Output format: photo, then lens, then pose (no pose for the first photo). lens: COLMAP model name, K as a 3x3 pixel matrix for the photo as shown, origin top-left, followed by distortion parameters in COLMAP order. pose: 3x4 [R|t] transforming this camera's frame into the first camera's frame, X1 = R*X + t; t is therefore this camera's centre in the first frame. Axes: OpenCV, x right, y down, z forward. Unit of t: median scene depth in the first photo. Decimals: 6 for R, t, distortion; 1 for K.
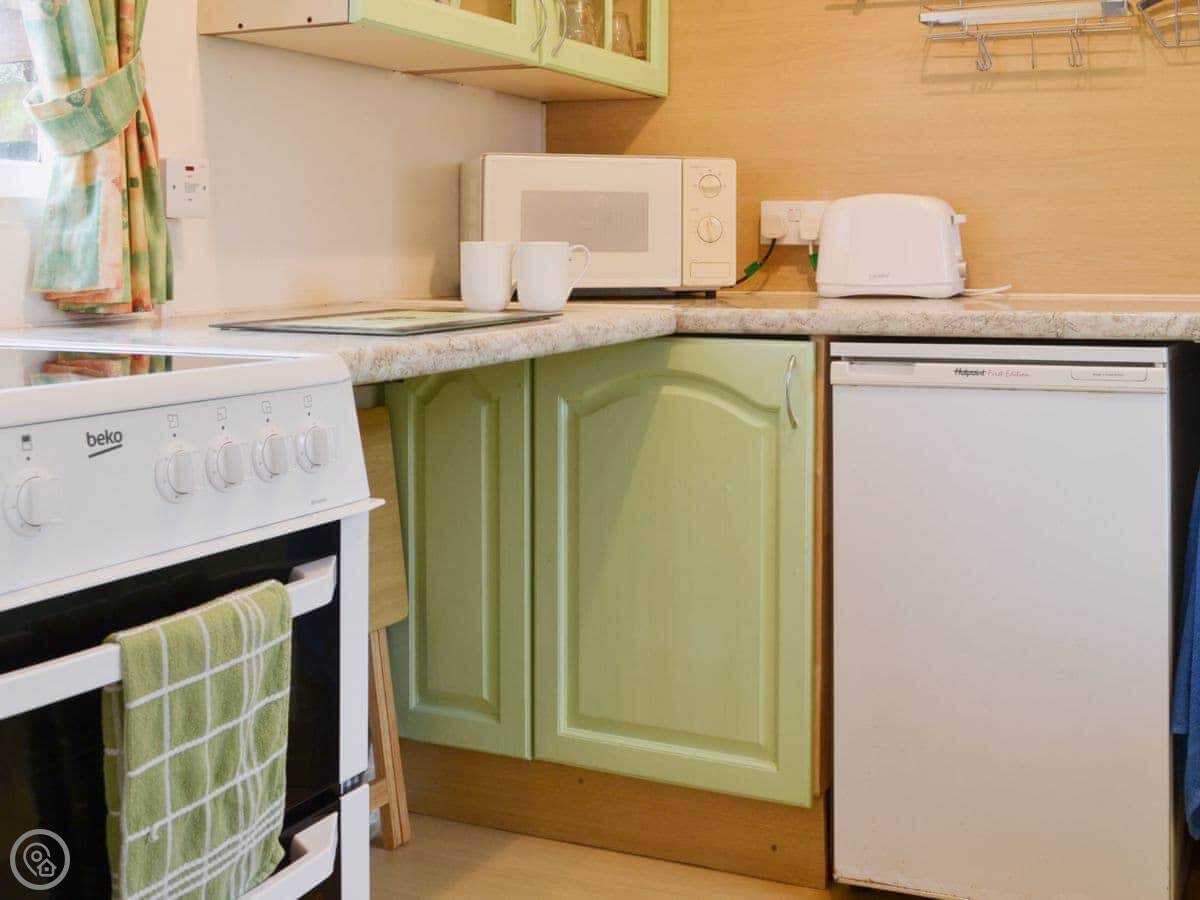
lens RADIAL K [[3088.4, 0, 600.0], [0, 3088.4, 450.0], [0, 0, 1]] dist [-0.057384, 0.047505]
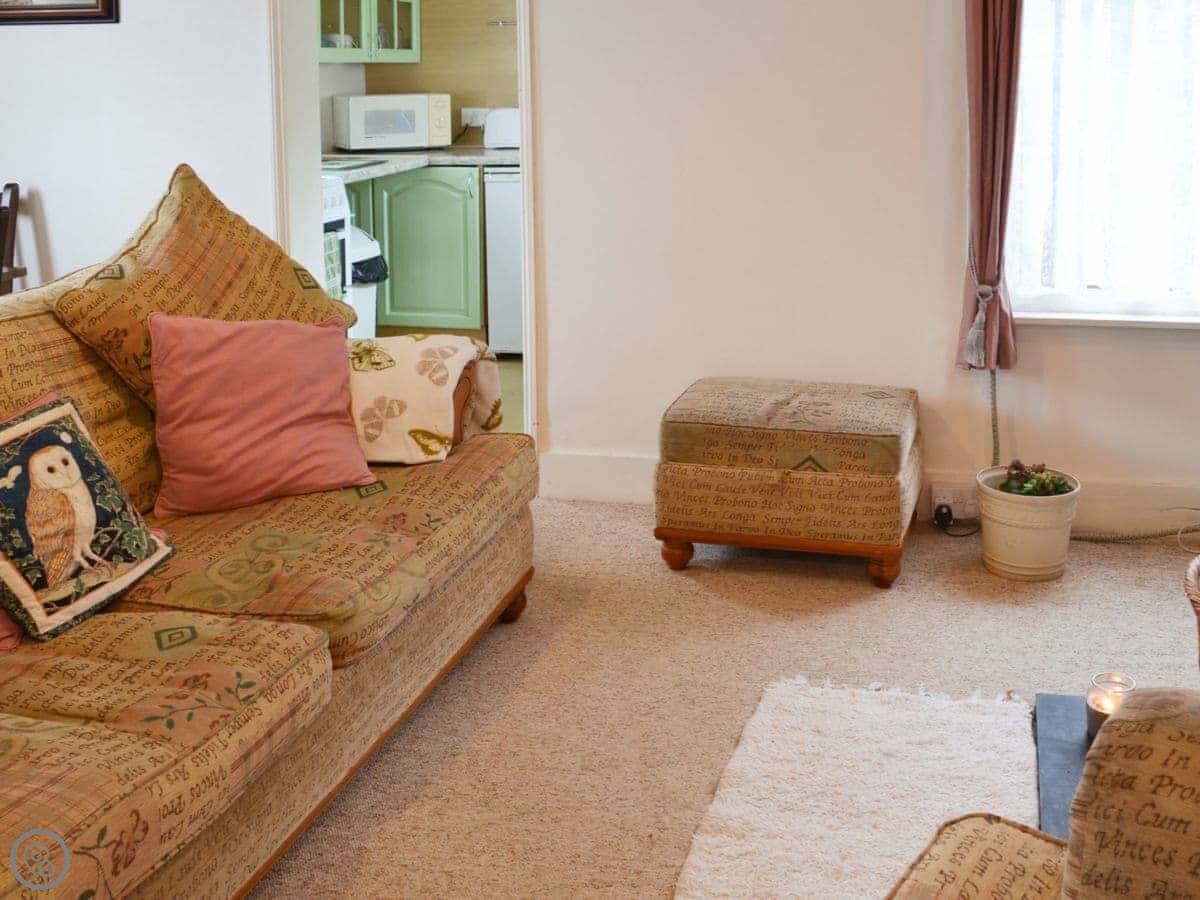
lens RADIAL K [[3088.4, 0, 600.0], [0, 3088.4, 450.0], [0, 0, 1]] dist [-0.057384, 0.047505]
pose [[0.996088, -0.031376, 0.082614, -0.052618], [0.026499, 0.997878, 0.059477, 0.050192], [-0.084305, -0.057055, 0.994805, -1.586851]]
